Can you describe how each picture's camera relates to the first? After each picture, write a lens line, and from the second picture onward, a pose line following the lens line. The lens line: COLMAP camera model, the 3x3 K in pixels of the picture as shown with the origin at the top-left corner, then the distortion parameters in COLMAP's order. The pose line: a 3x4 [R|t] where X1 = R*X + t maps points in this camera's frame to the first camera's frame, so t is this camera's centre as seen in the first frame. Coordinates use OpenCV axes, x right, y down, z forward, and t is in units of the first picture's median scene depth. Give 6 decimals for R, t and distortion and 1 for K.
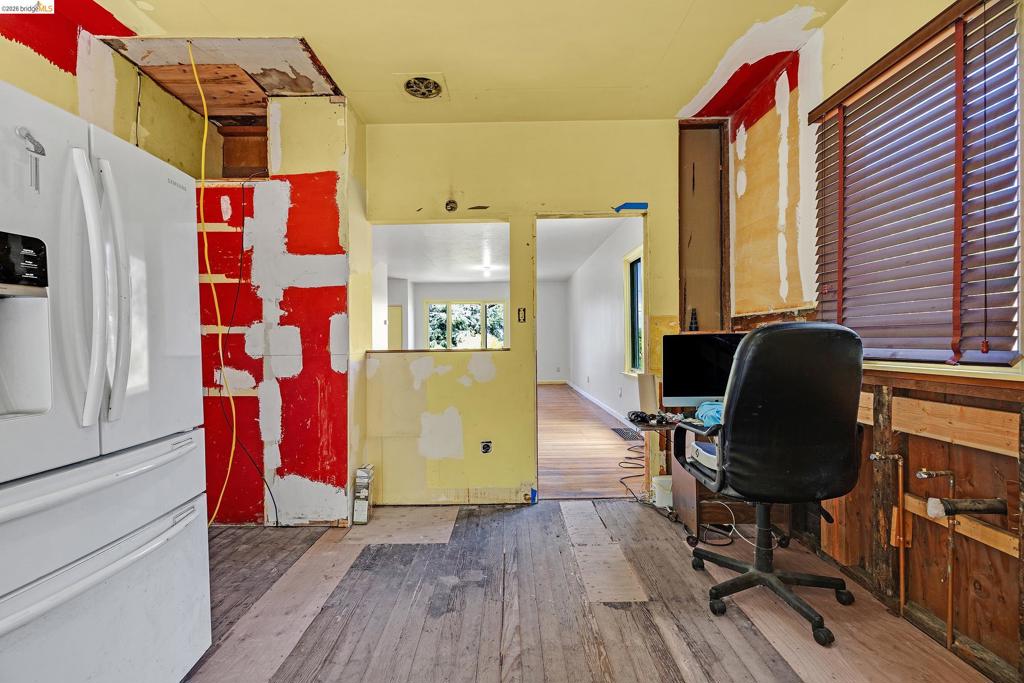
lens RADIAL K [[431.5, 0, 510.0], [0, 431.5, 344.3], [0, 0, 1]] dist [0.000948, -0.000008]
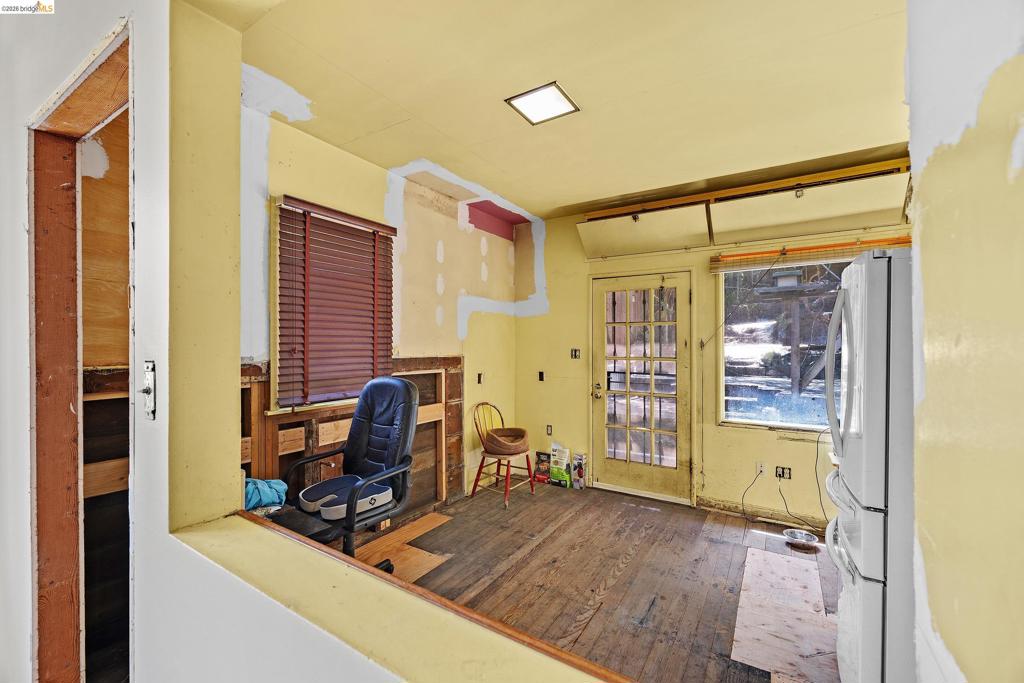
lens RADIAL K [[431.5, 0, 509.5], [0, 431.5, 342.7], [0, 0, 1]] dist [0.000948, -0.000008]
pose [[-0.844550, 0.007516, 0.535424, -0.480247], [0.010871, 0.999936, 0.003111, -0.160008], [-0.535366, 0.008448, -0.844578, 1.891397]]
